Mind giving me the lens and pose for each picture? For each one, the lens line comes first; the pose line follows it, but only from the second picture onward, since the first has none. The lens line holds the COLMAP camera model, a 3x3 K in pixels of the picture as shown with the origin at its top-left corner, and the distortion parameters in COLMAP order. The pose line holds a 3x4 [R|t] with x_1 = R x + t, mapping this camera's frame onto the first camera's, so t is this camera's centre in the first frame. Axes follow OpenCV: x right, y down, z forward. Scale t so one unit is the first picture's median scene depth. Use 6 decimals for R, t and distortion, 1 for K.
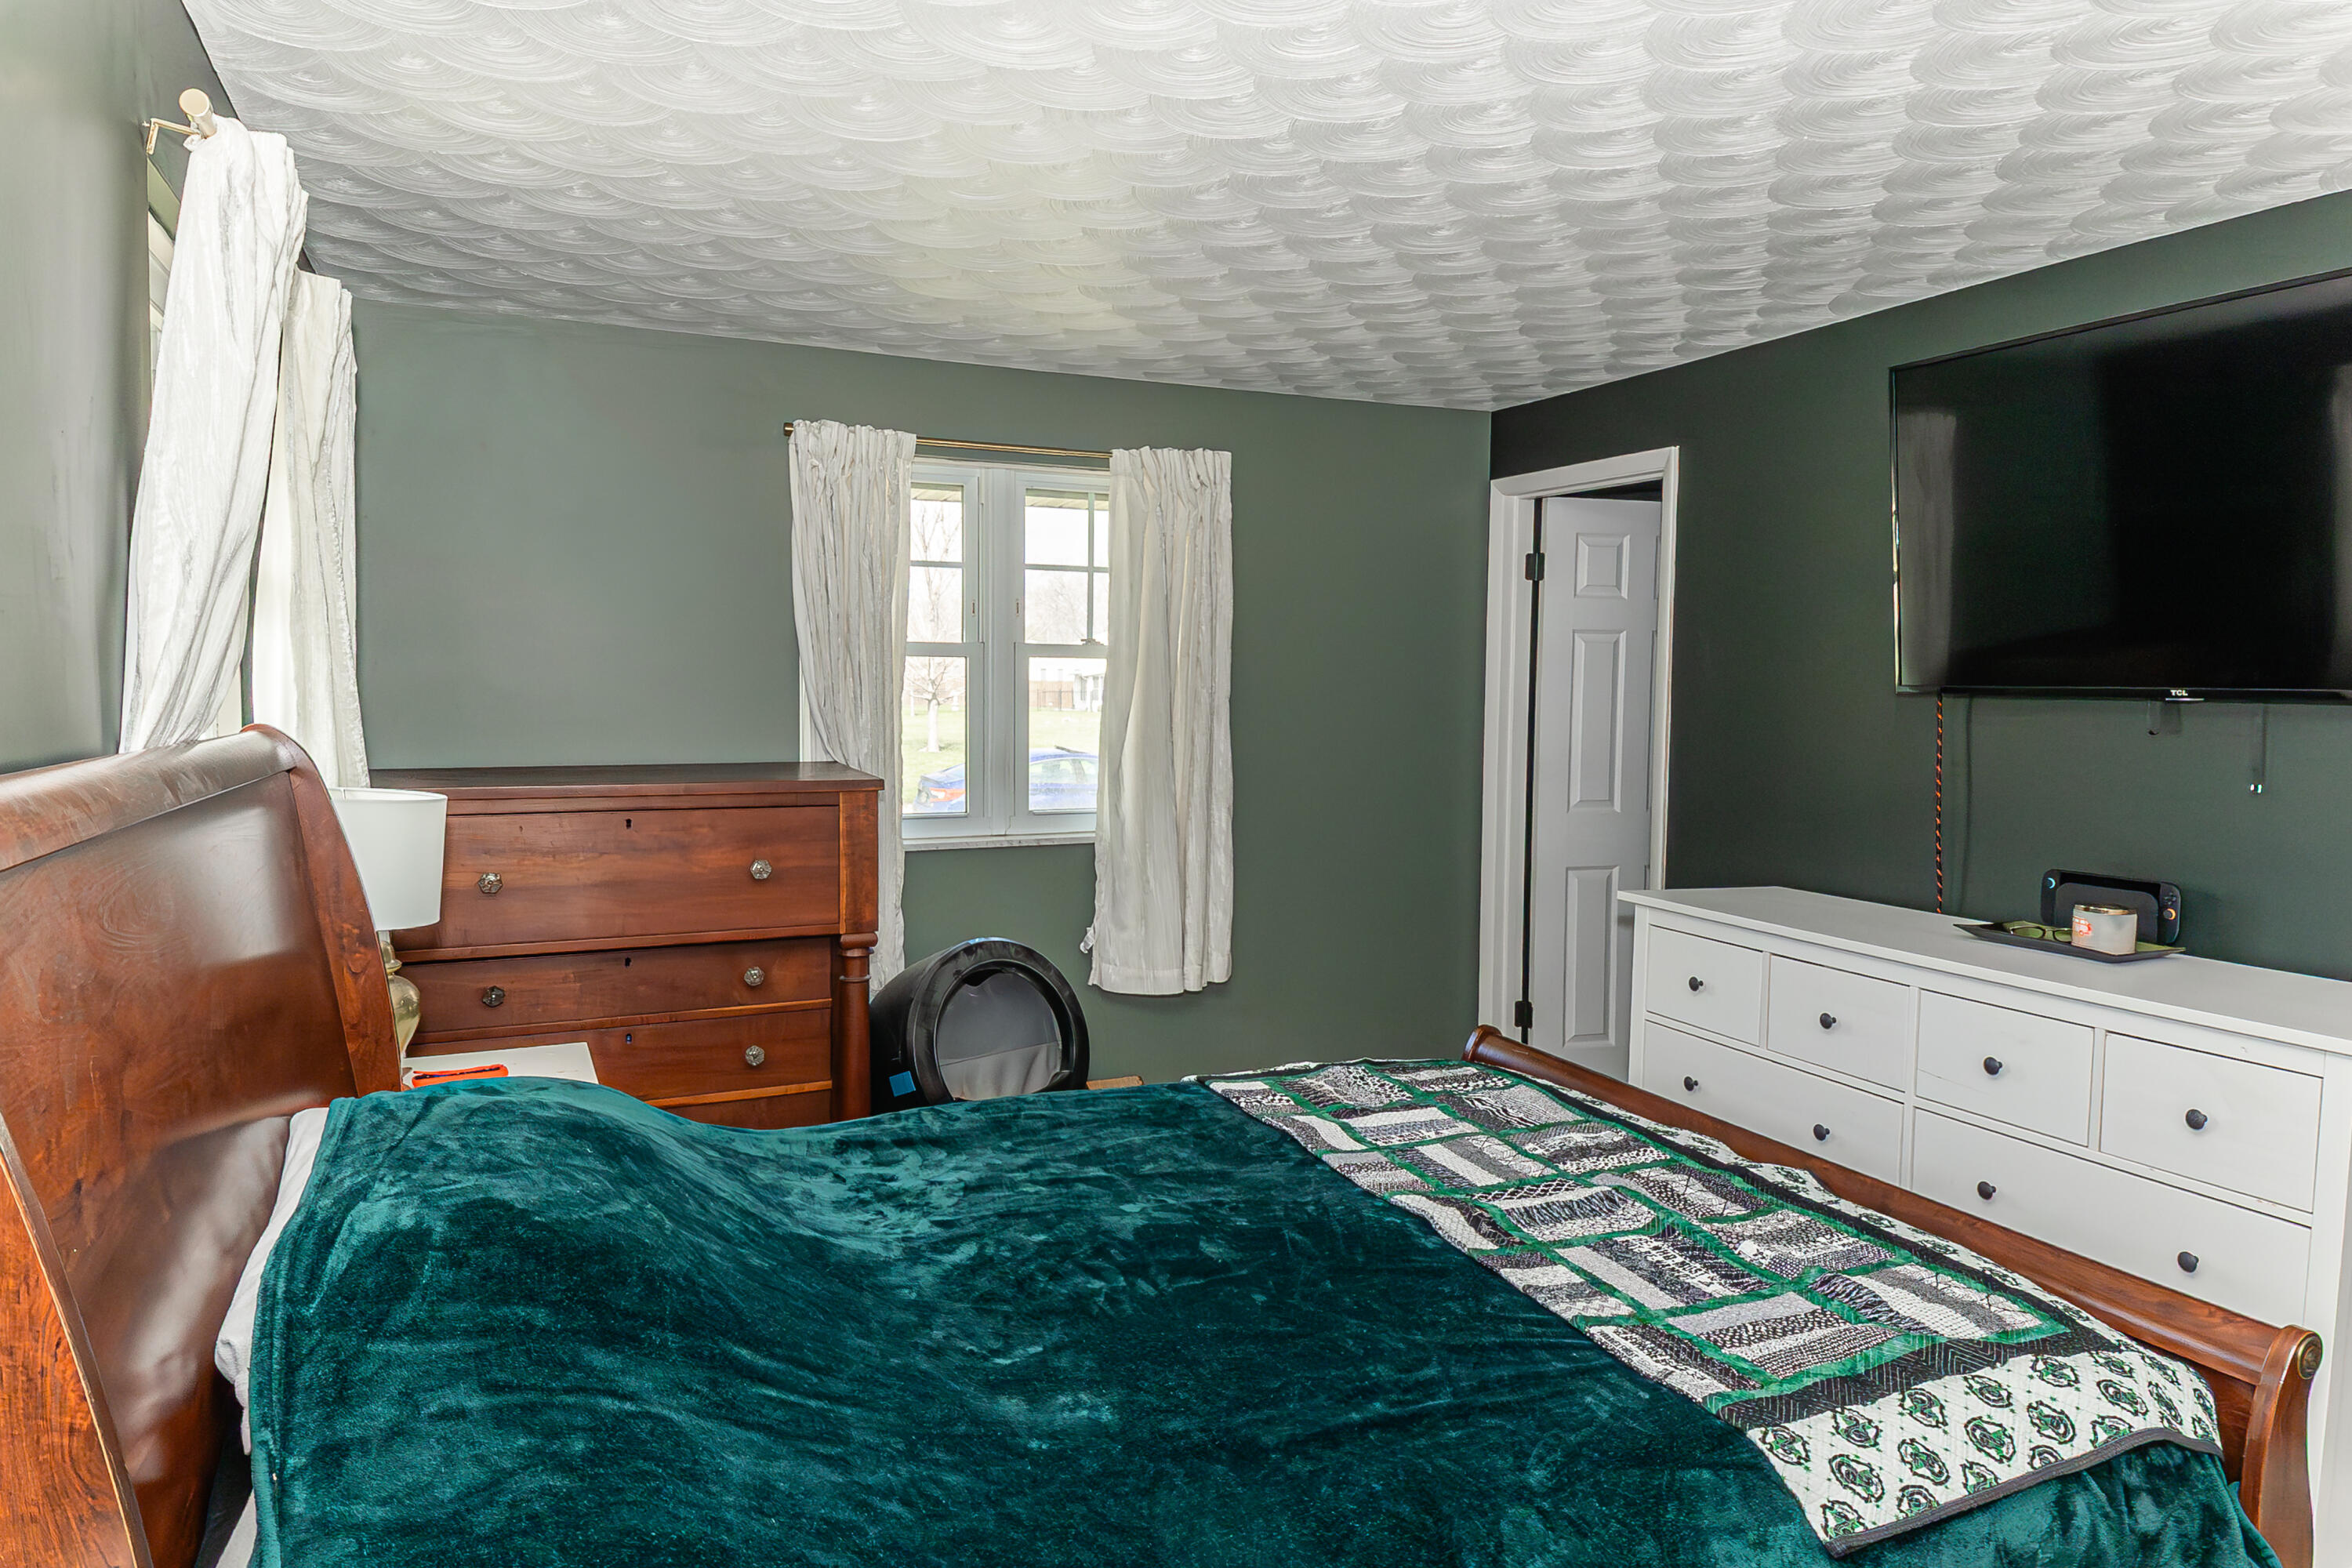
lens RADIAL K [[1444.9, 0, 1166.9], [0, 1444.9, 762.8], [0, 0, 1]] dist [0.082099, -0.109341]
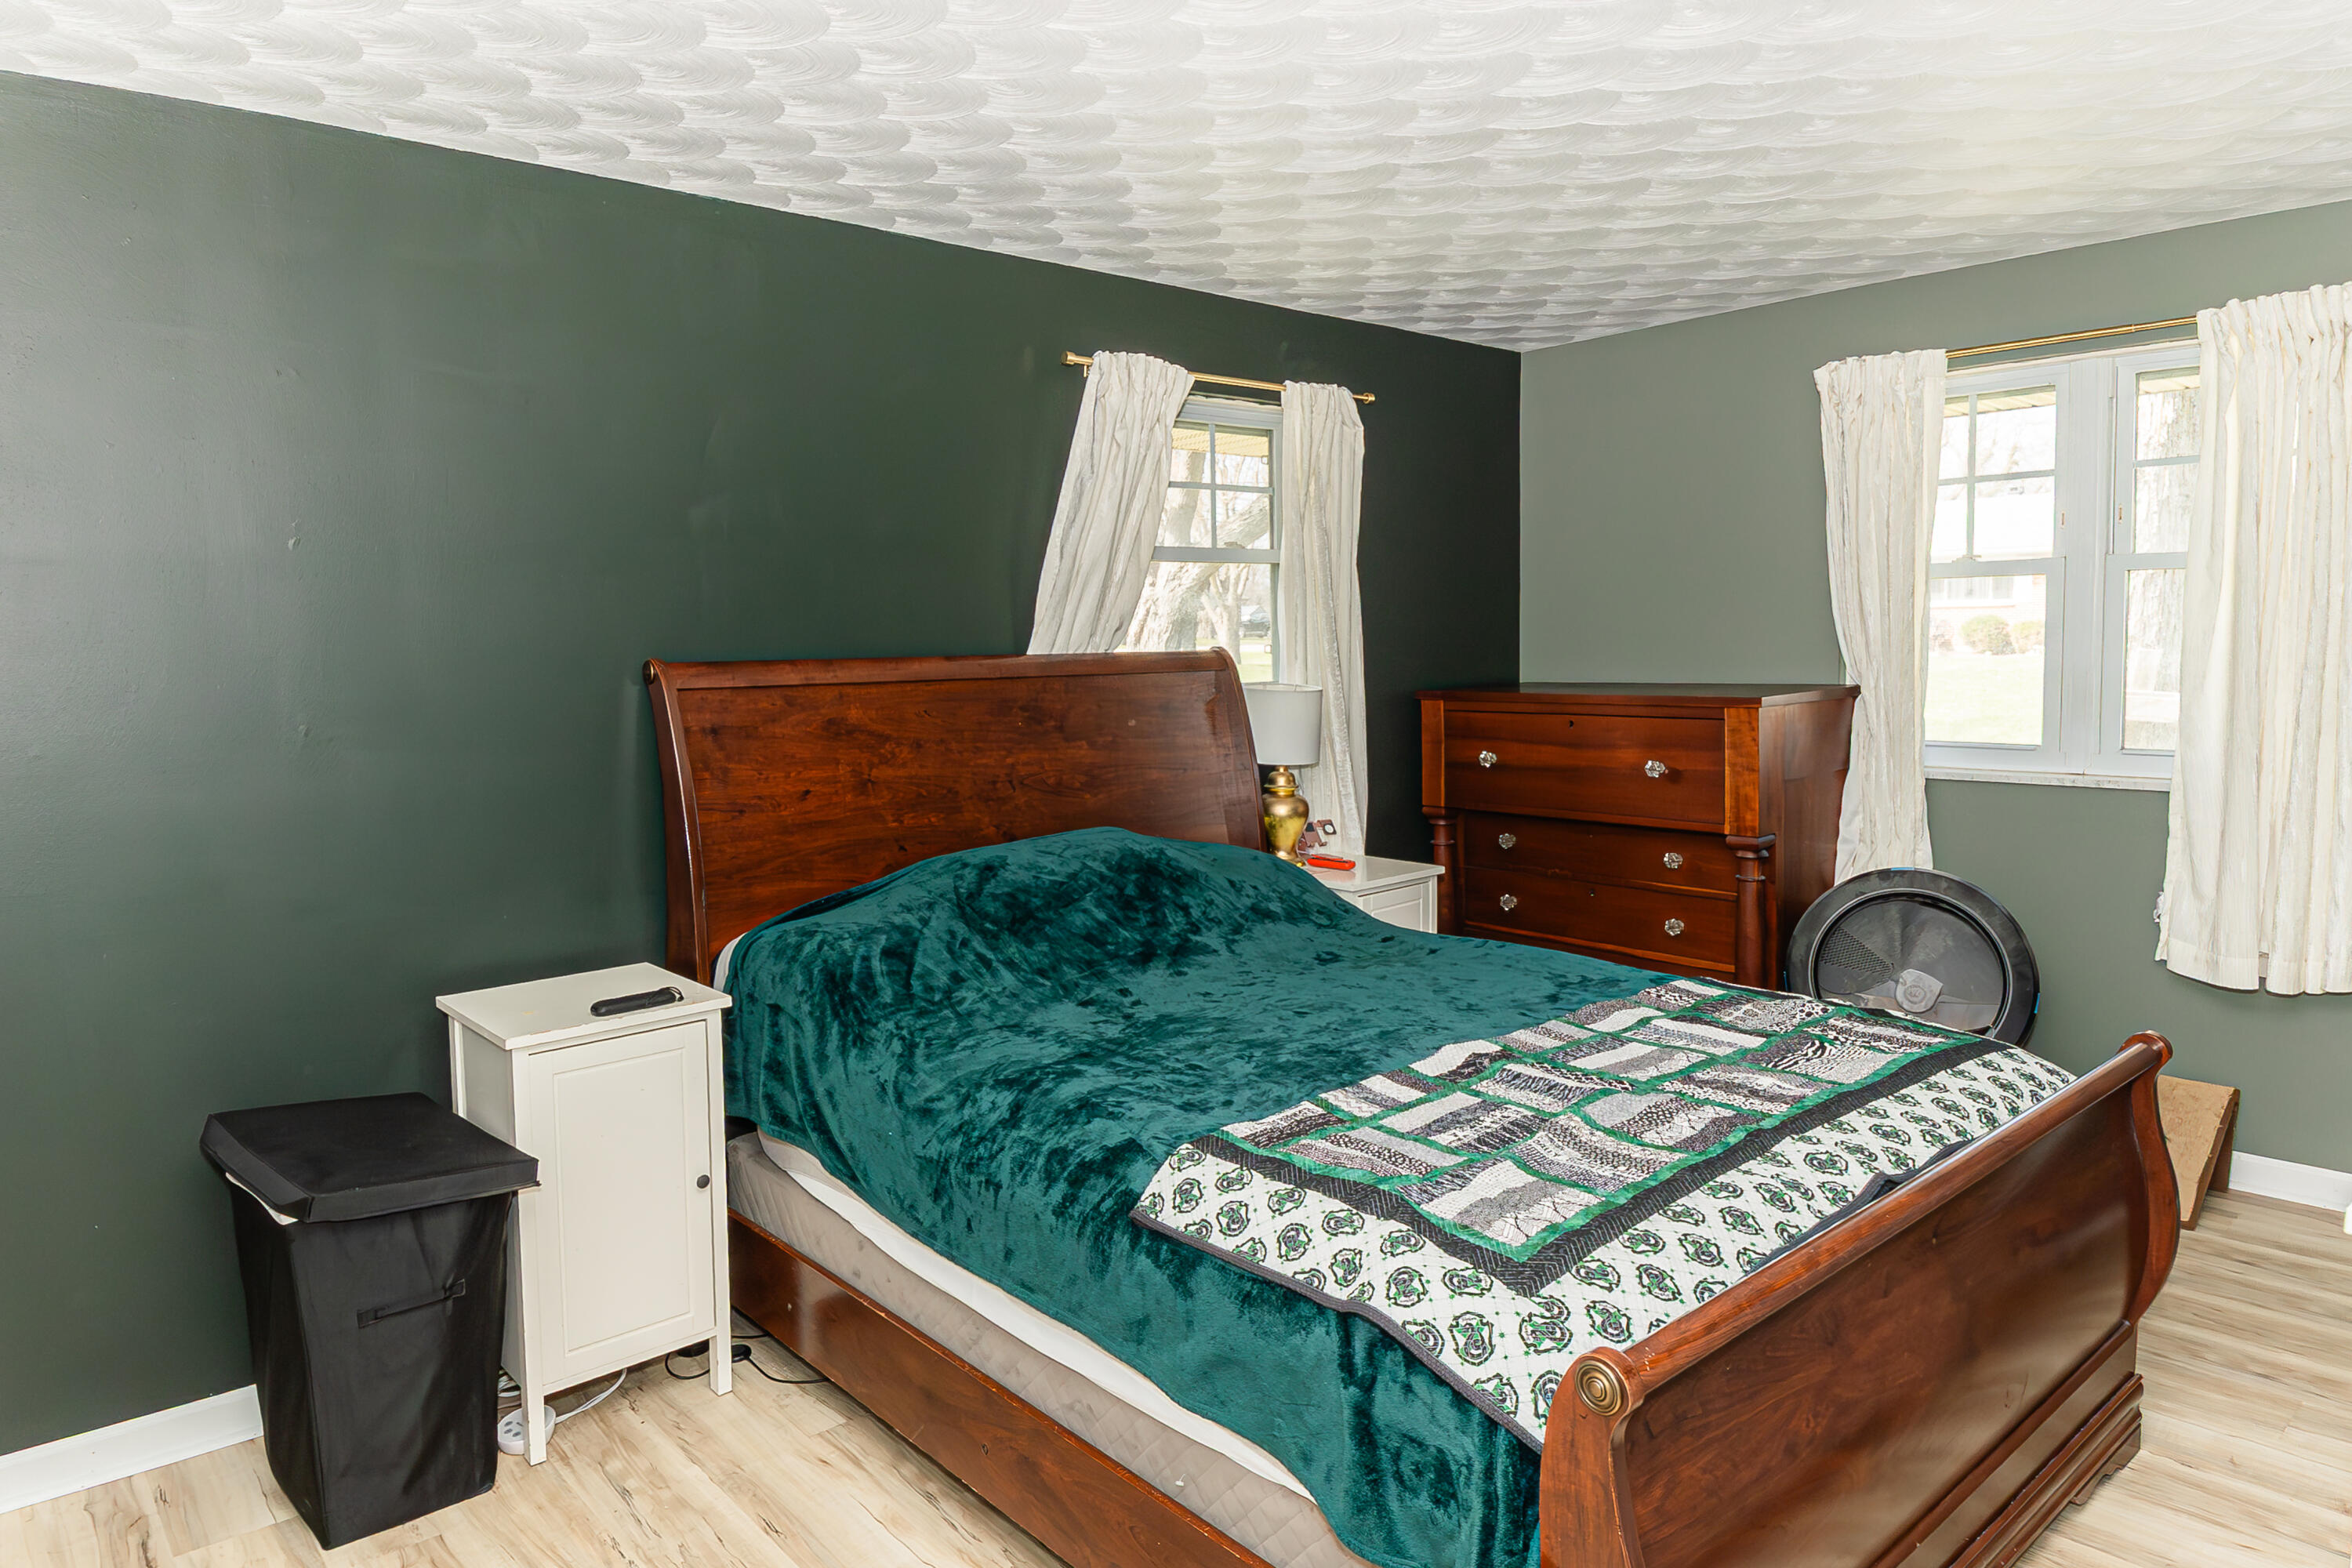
lens RADIAL K [[1444.9, 0, 1166.9], [0, 1444.9, 762.8], [0, 0, 1]] dist [0.082099, -0.109341]
pose [[0.296002, 0.067710, -0.952784, 1.263766], [-0.033122, 0.997612, 0.060606, 0.015084], [0.954613, 0.013618, 0.297538, 0.439585]]
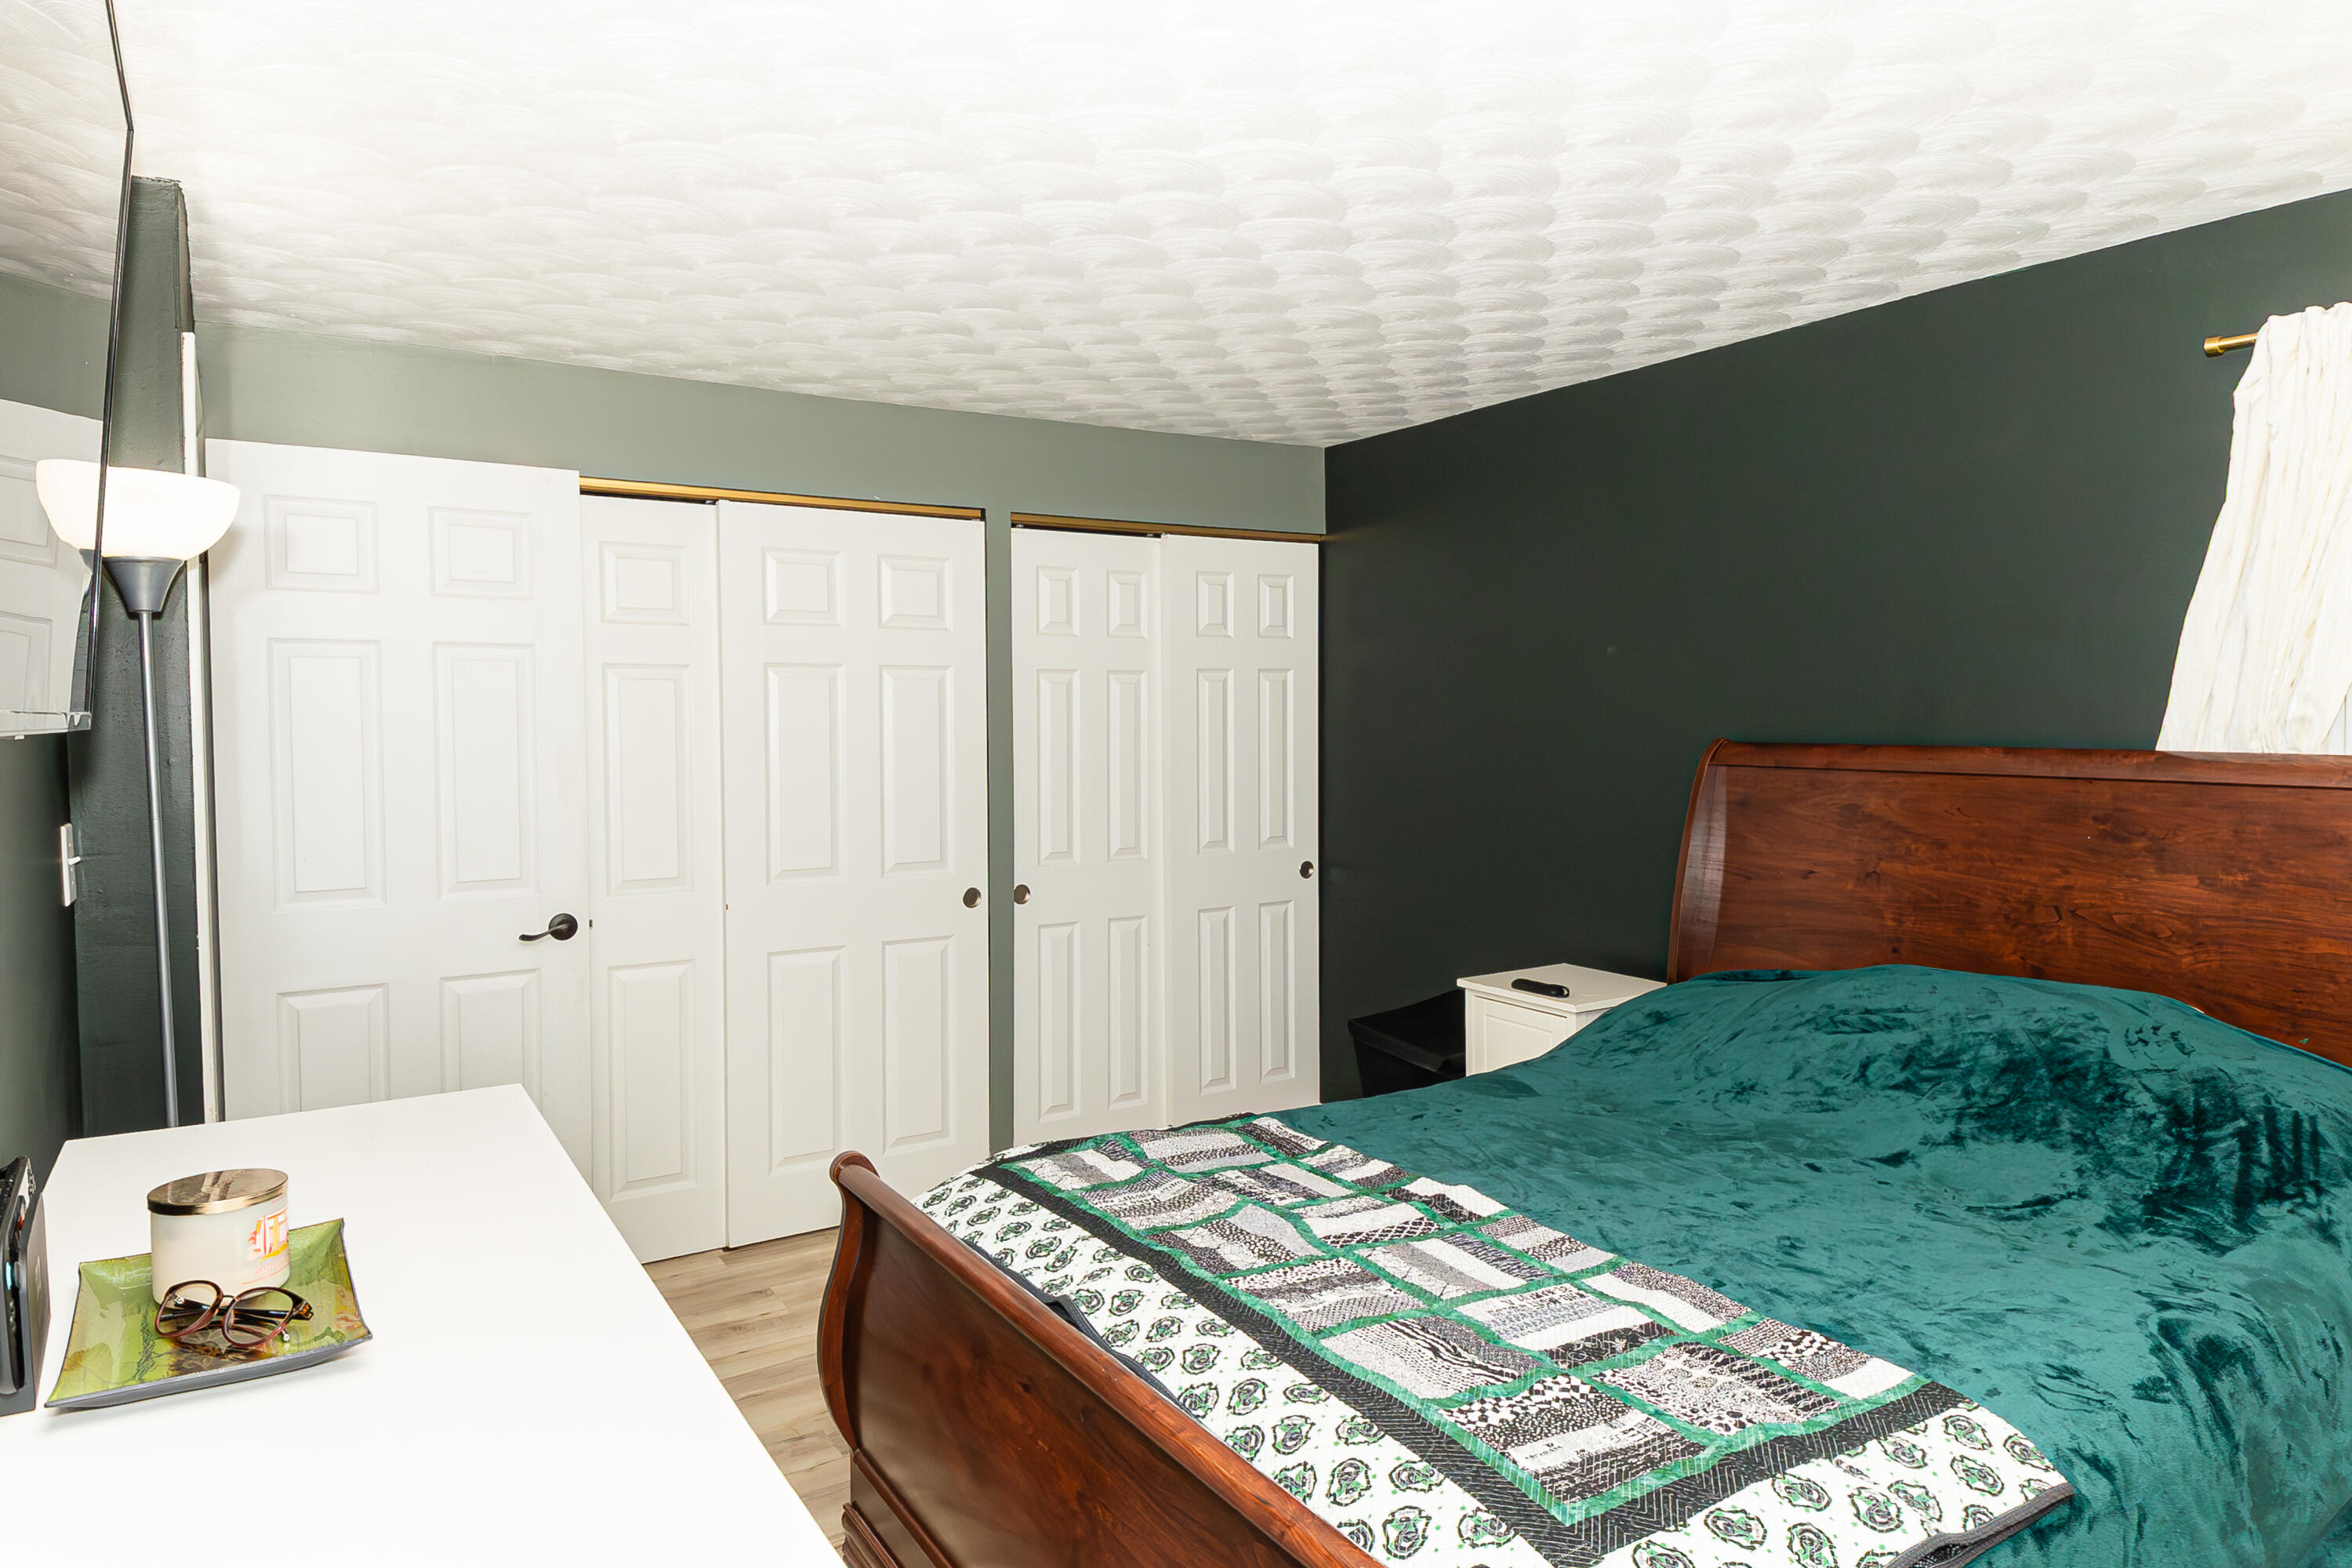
lens RADIAL K [[1444.9, 0, 1166.9], [0, 1444.9, 762.8], [0, 0, 1]] dist [0.082099, -0.109341]
pose [[-0.989337, 0.002126, -0.145630, 0.584109], [-0.011987, 0.995312, 0.095969, -0.120524], [0.145152, 0.096691, -0.984673, 2.096111]]
